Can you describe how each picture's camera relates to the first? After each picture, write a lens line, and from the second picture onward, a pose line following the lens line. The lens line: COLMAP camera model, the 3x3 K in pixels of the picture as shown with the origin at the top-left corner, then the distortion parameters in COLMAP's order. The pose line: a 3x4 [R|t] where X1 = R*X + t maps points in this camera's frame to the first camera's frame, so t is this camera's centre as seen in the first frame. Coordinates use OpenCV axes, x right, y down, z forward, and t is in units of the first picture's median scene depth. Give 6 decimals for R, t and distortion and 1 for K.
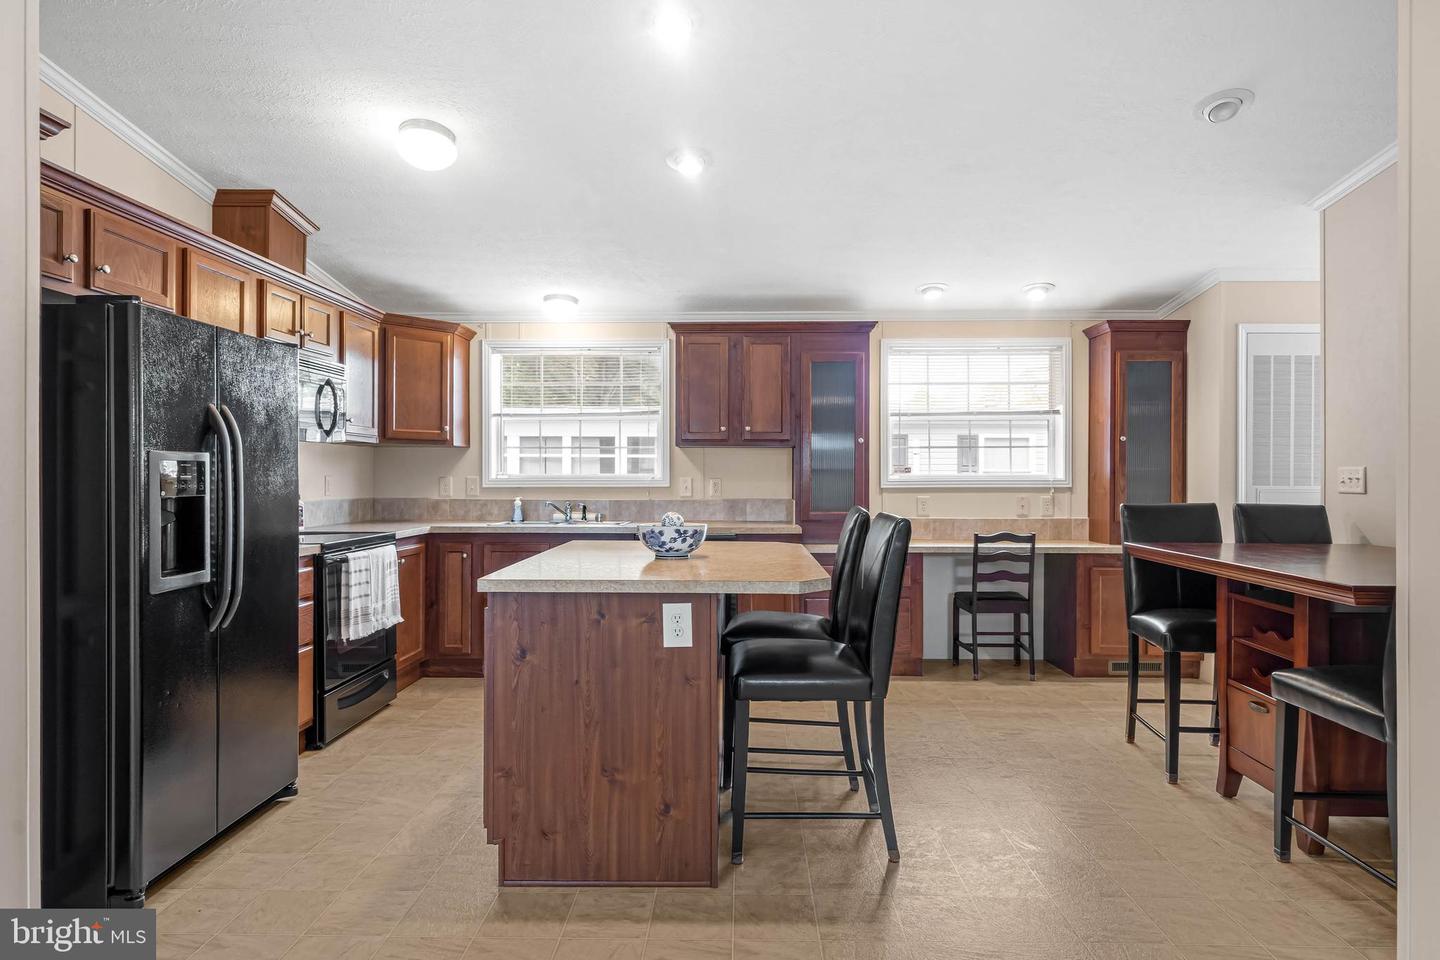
lens RADIAL K [[818.2, 0, 727.4], [0, 818.2, 477.5], [0, 0, 1]] dist [0.000958, 0.000729]
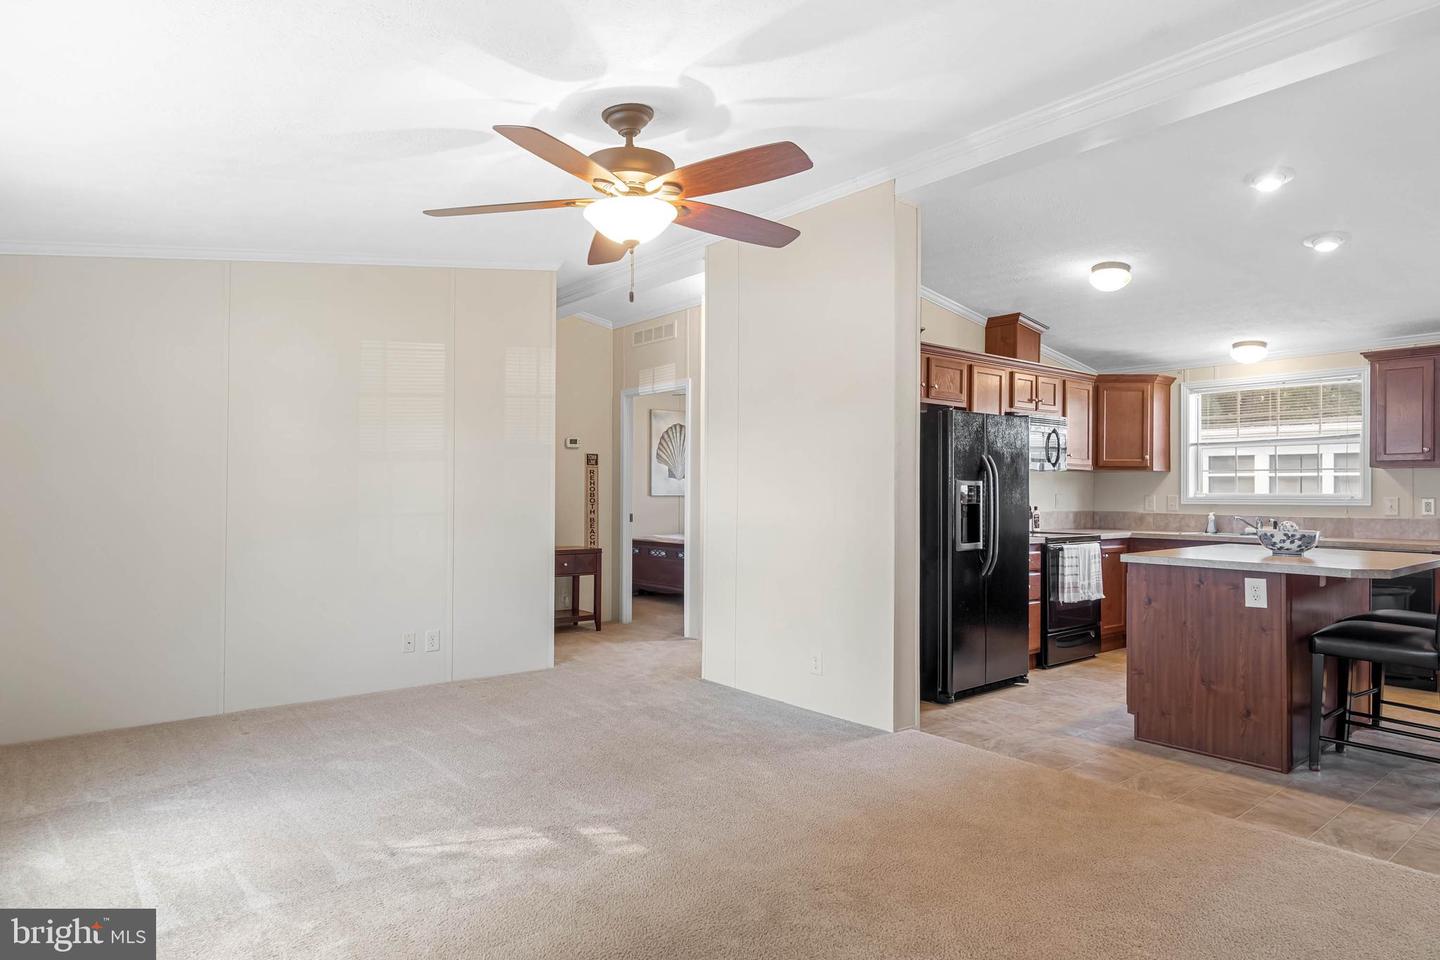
lens RADIAL K [[835.3, 0, 721.4], [0, 835.3, 490.2], [0, 0, 1]] dist [0.003828, 0.001216]
pose [[0.645280, -0.000279, -0.763946, 0.304000], [-0.006290, 0.999964, -0.005678, 0.003815], [0.763920, 0.008469, 0.645255, -0.473560]]
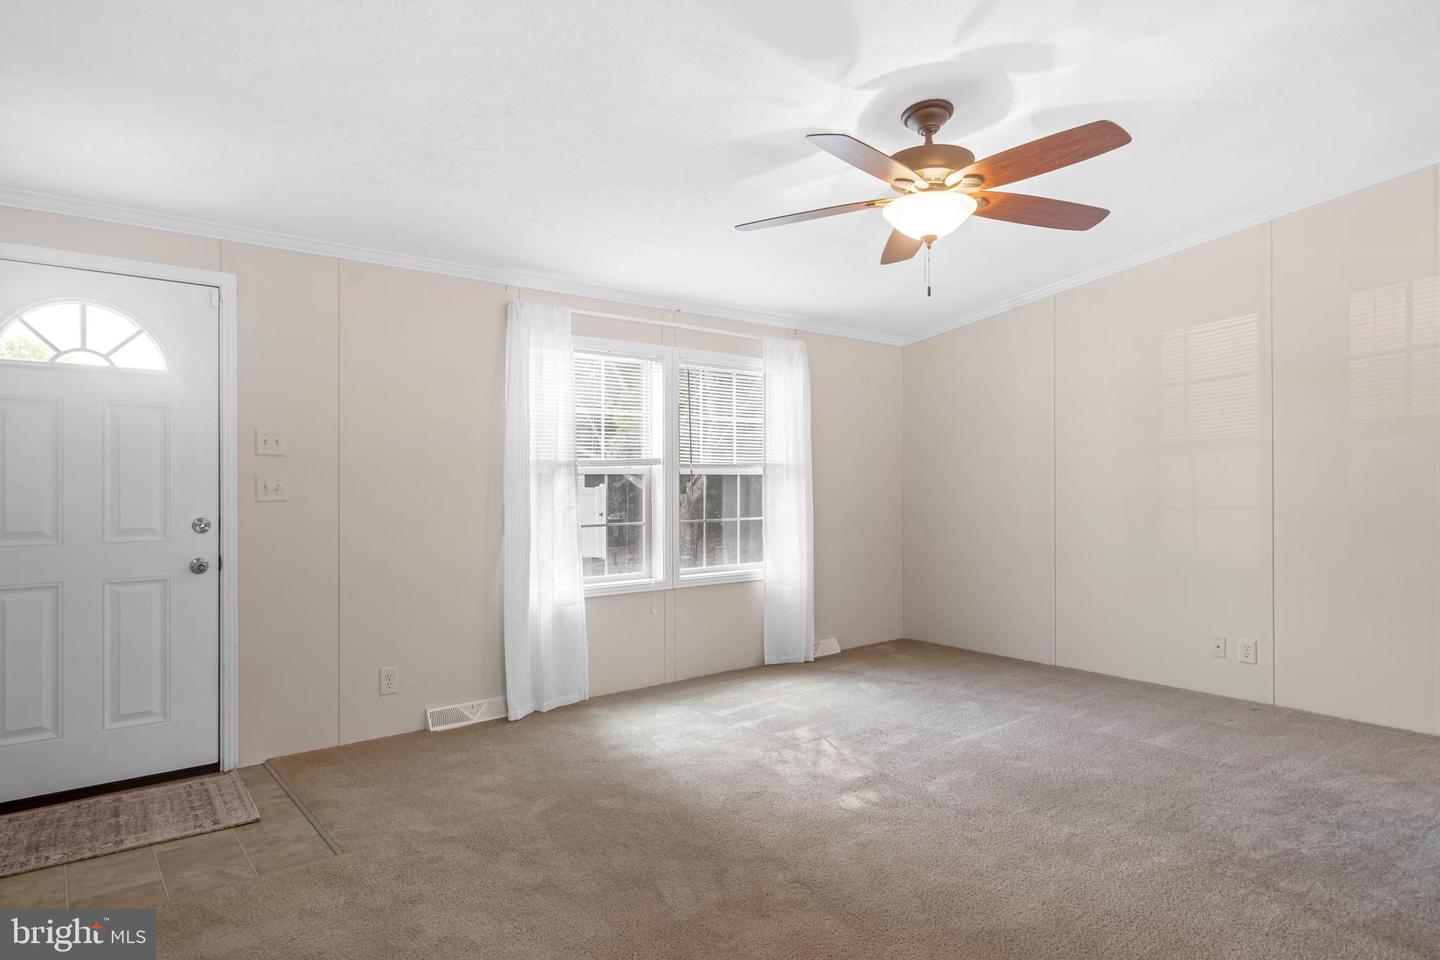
lens RADIAL K [[834.5, 0, 720.0], [0, 834.5, 480.0], [0, 0, 1]] dist [-0.000993, -0.000596]
pose [[-0.767319, -0.001354, -0.641264, 0.314530], [-0.000510, 0.999999, -0.001501, -0.000174], [0.641265, -0.000825, -0.767319, 0.467094]]
